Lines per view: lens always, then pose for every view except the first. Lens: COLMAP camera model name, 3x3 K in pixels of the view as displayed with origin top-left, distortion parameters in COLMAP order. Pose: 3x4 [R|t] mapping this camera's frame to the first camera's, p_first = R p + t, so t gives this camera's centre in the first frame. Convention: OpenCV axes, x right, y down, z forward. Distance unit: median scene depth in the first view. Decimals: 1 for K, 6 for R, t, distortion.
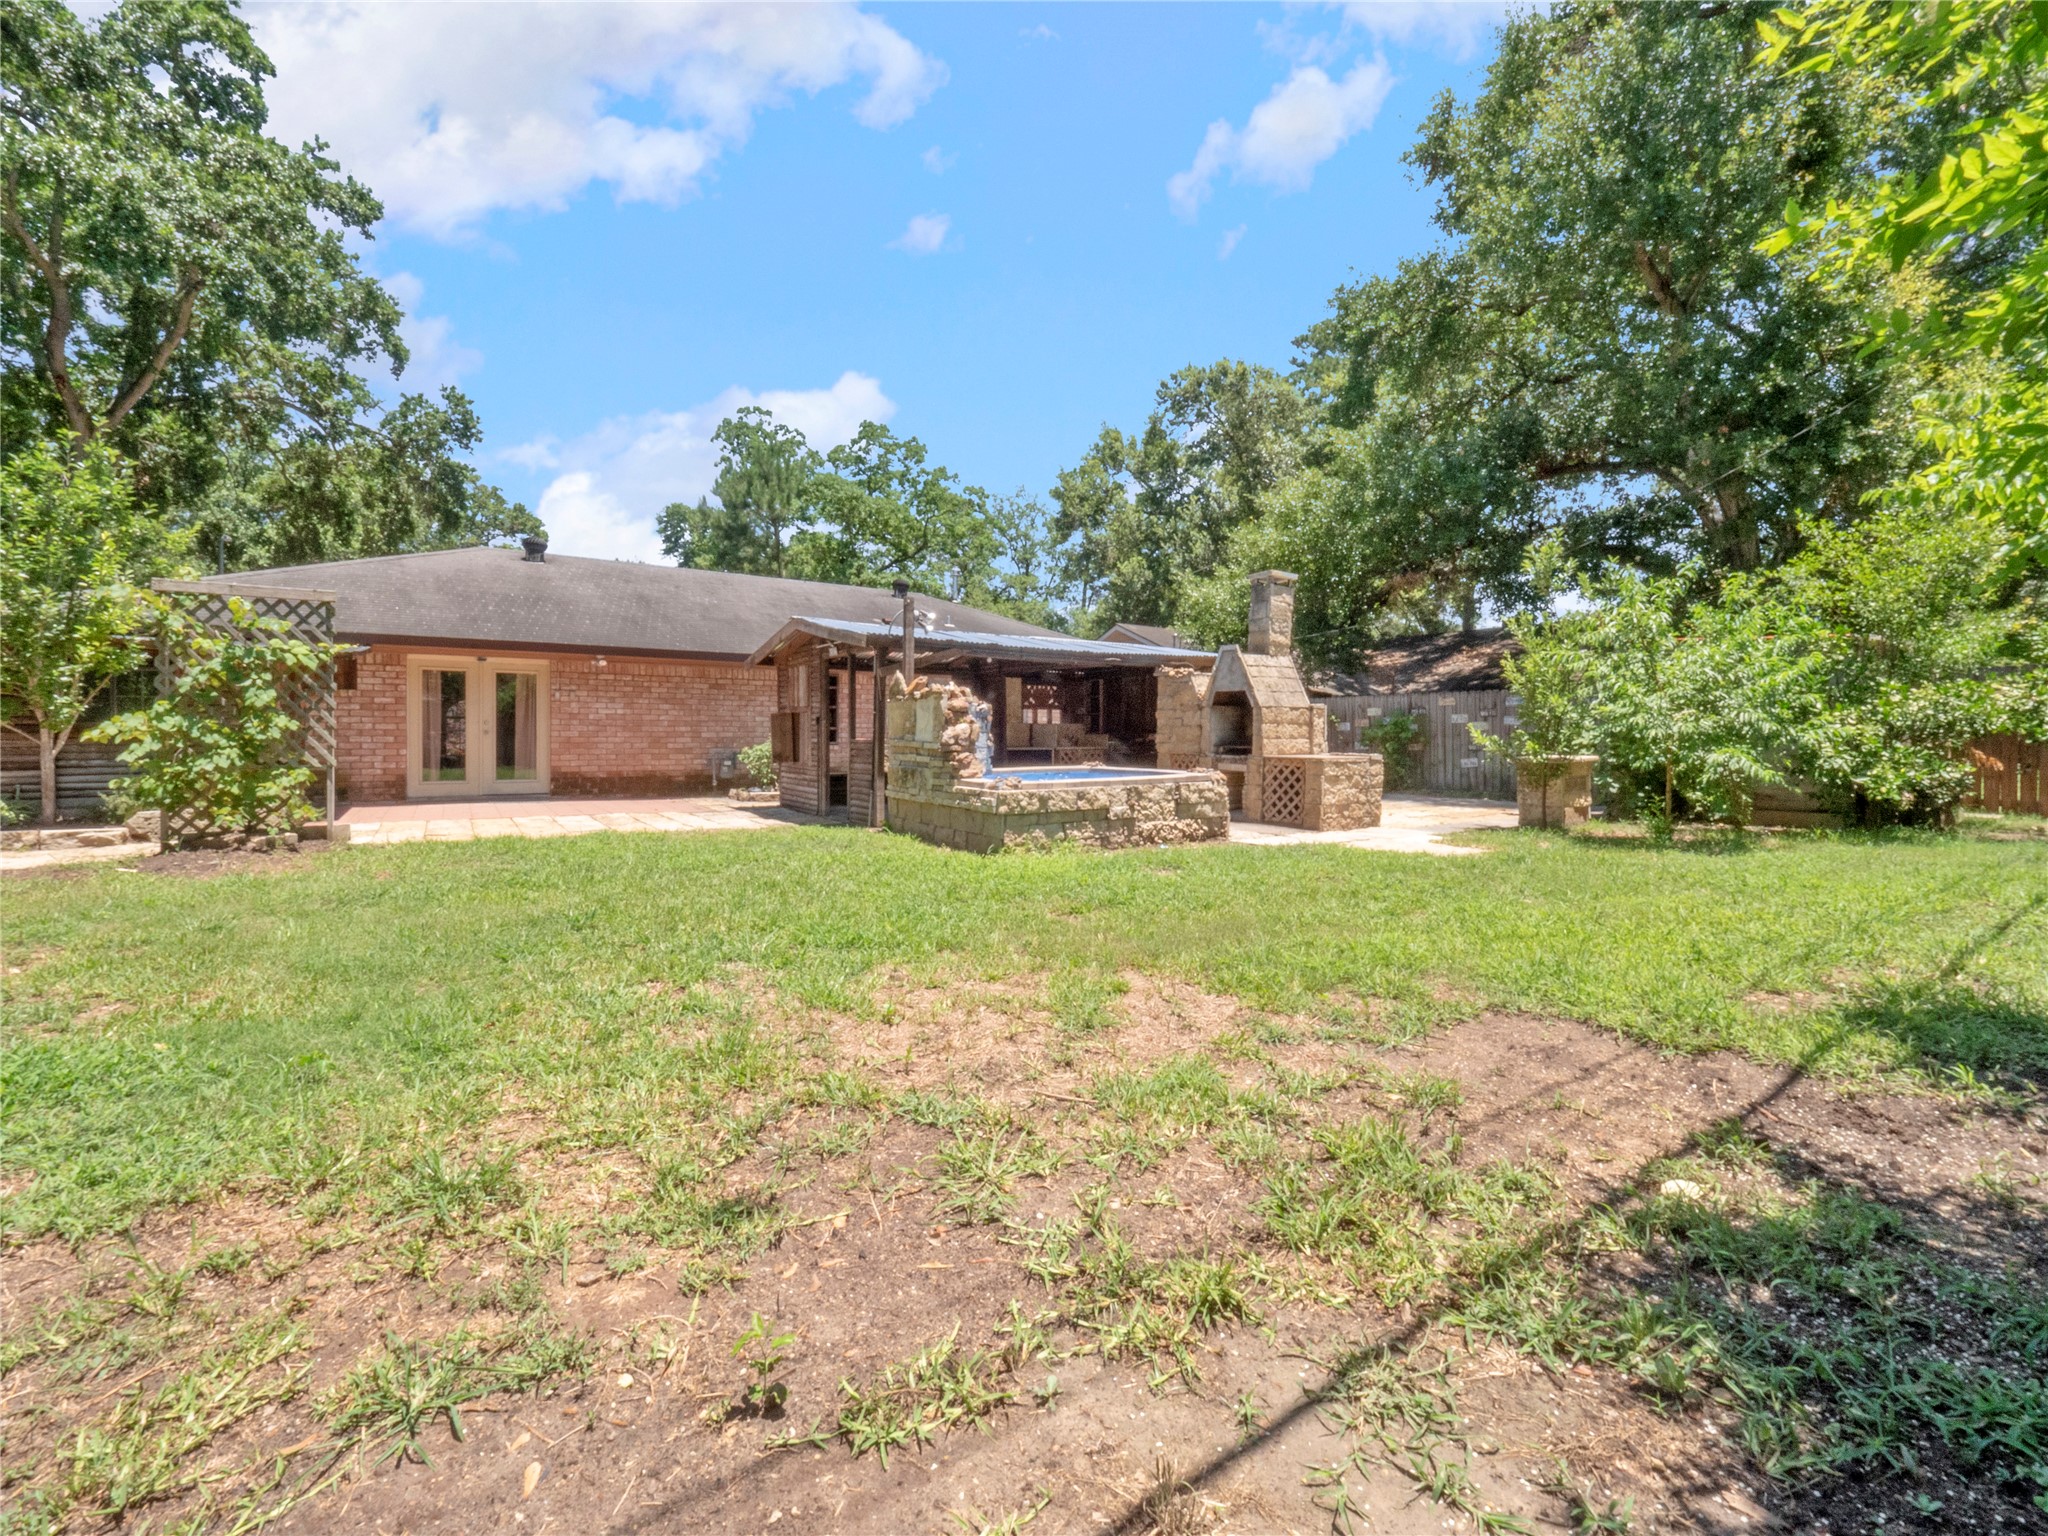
lens RADIAL K [[861.6, 0, 1021.4], [0, 861.6, 748.2], [0, 0, 1]] dist [0.014802, -0.015712]
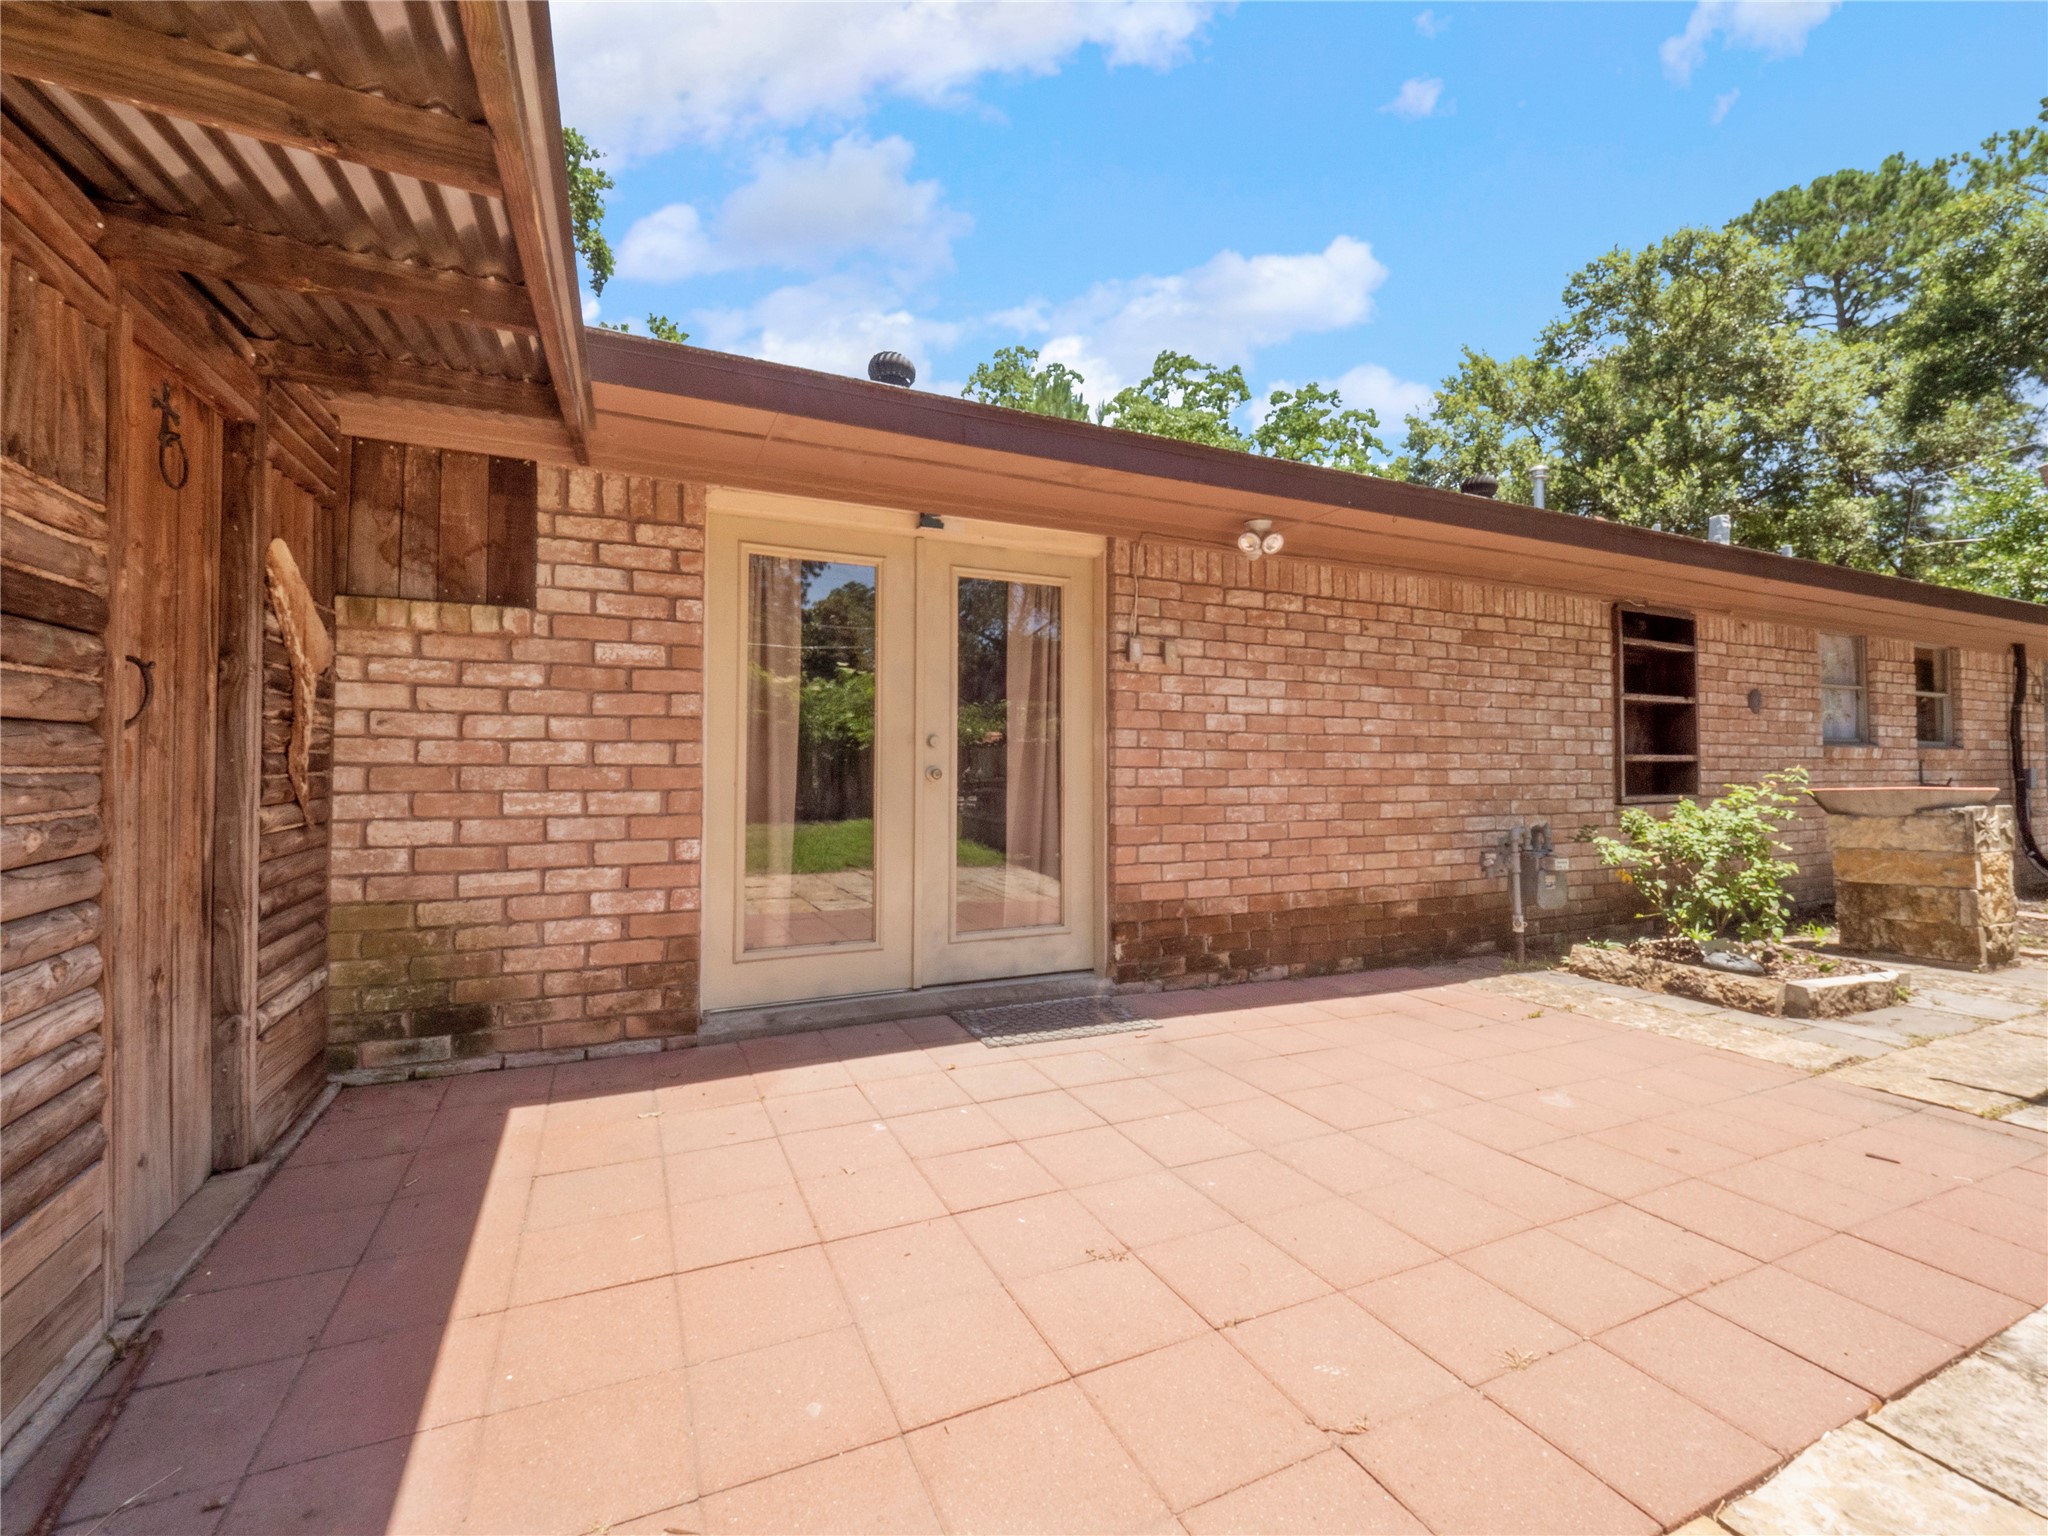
lens RADIAL K [[861.6, 0, 1021.4], [0, 861.6, 748.2], [0, 0, 1]] dist [0.014802, -0.015712]
pose [[0.989303, -0.007394, -0.145688, -0.238324], [0.001245, 0.999106, -0.042258, -0.006260], [0.145870, 0.041625, 0.988428, 0.311473]]
